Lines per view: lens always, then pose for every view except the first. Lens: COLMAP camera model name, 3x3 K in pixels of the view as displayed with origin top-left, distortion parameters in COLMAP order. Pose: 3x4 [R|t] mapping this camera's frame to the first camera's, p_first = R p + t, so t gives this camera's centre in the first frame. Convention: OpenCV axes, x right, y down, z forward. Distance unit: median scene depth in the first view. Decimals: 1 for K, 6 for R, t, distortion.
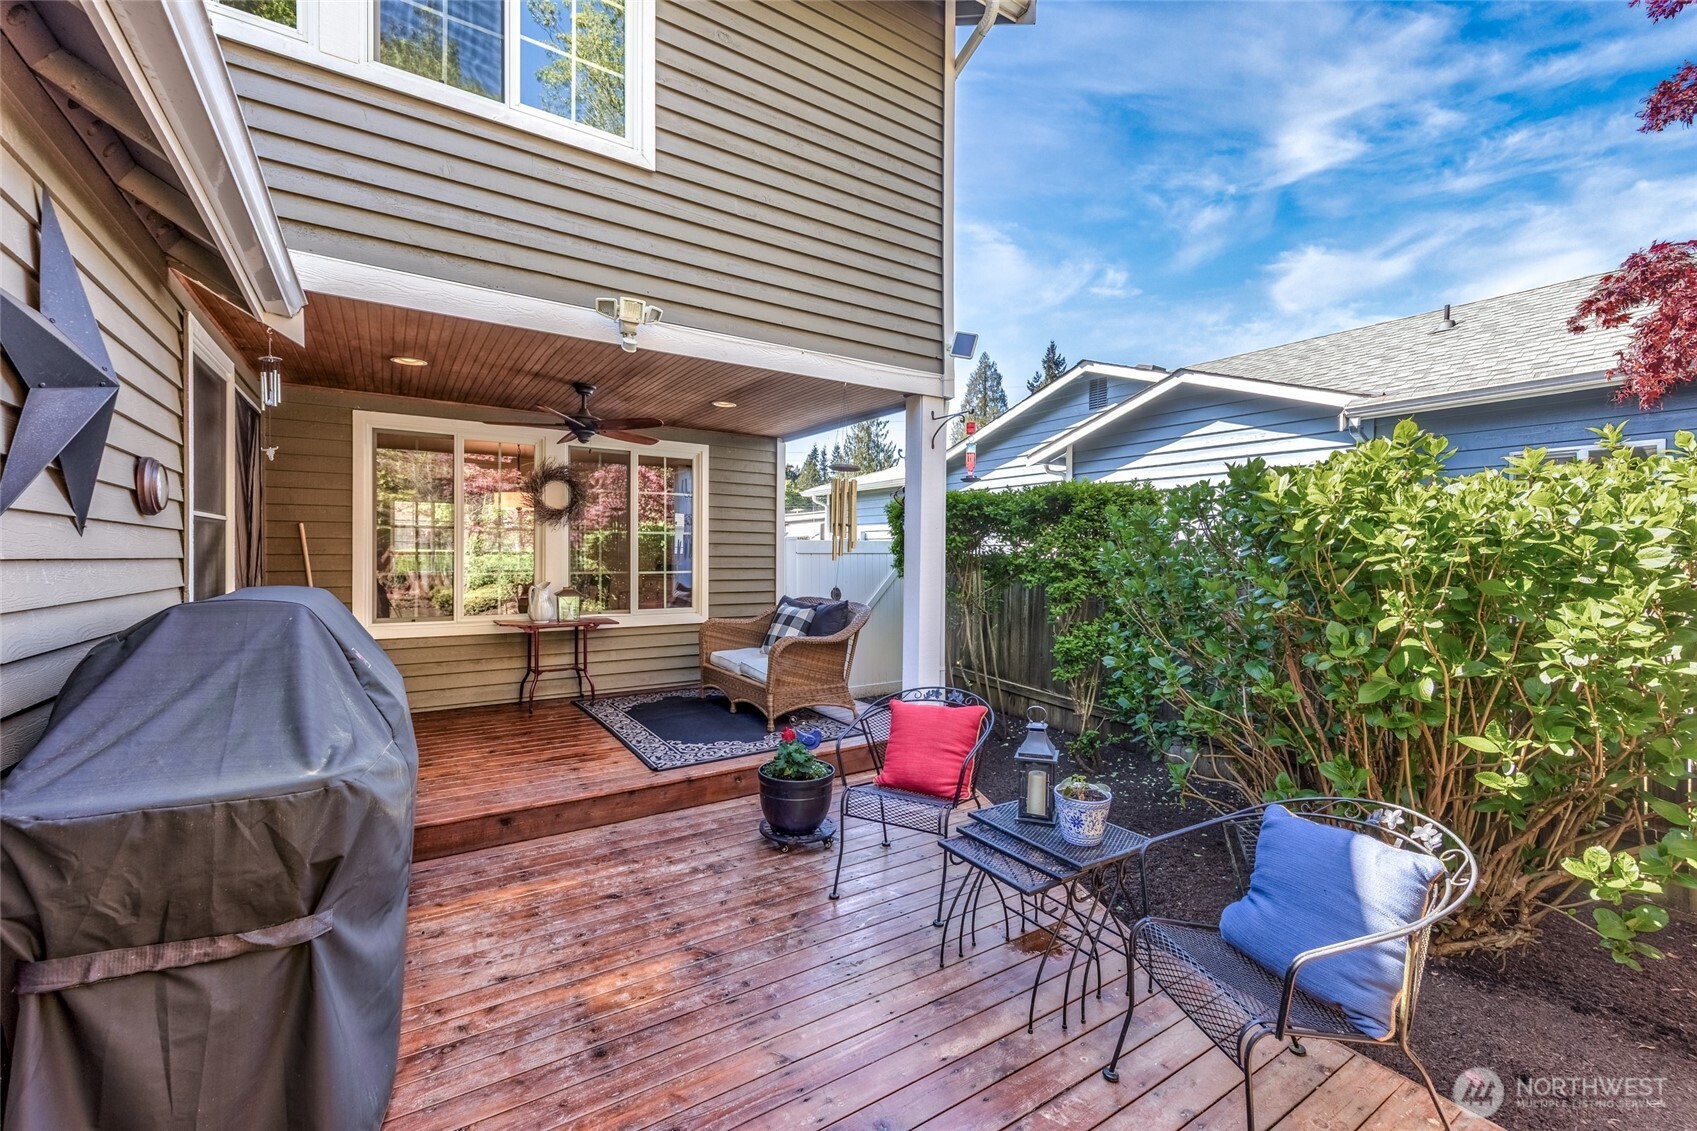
lens RADIAL K [[723.5, 0, 848.5], [0, 723.5, 565.5], [0, 0, 1]] dist [0.000236, 0.000012]
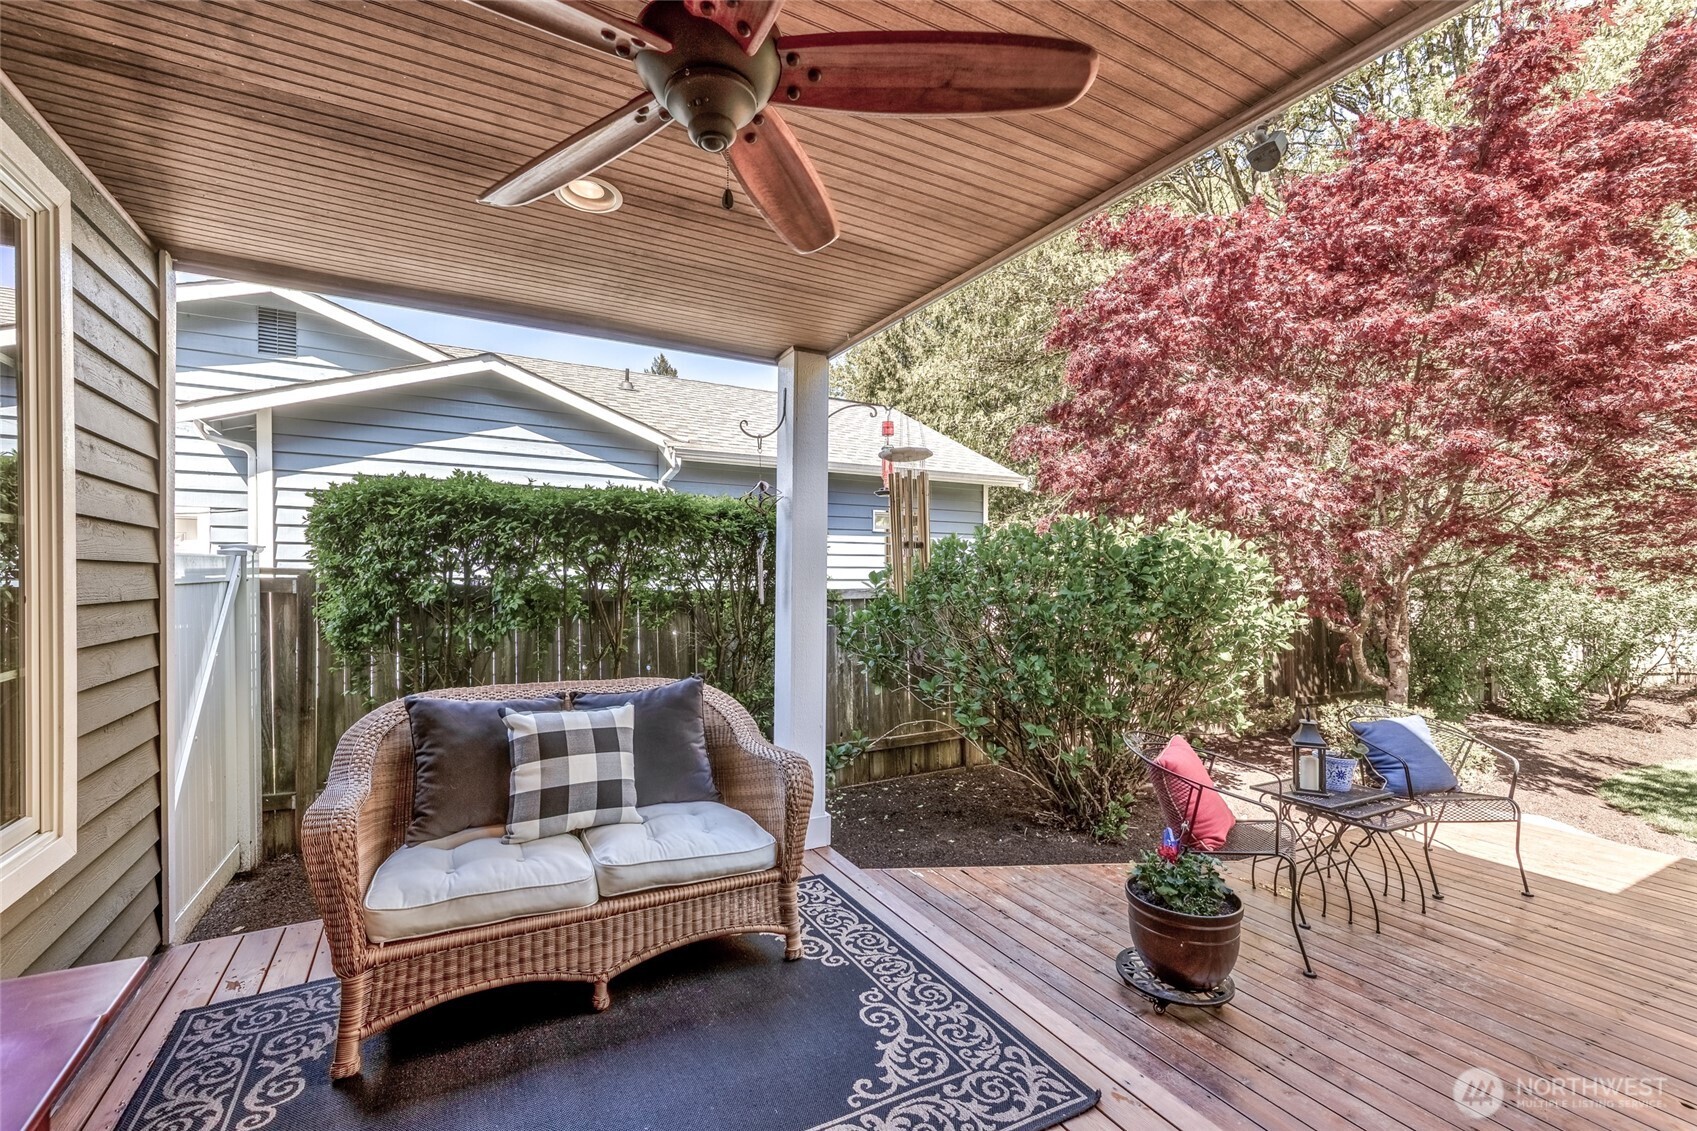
lens RADIAL K [[723.5, 0, 848.5], [0, 723.5, 565.5], [0, 0, 1]] dist [0.000236, 0.000012]
pose [[0.079577, 0.005531, 0.996813, -0.412035], [0.019327, 0.999788, -0.007090, -0.023787], [-0.996641, 0.019830, 0.079453, 0.633821]]
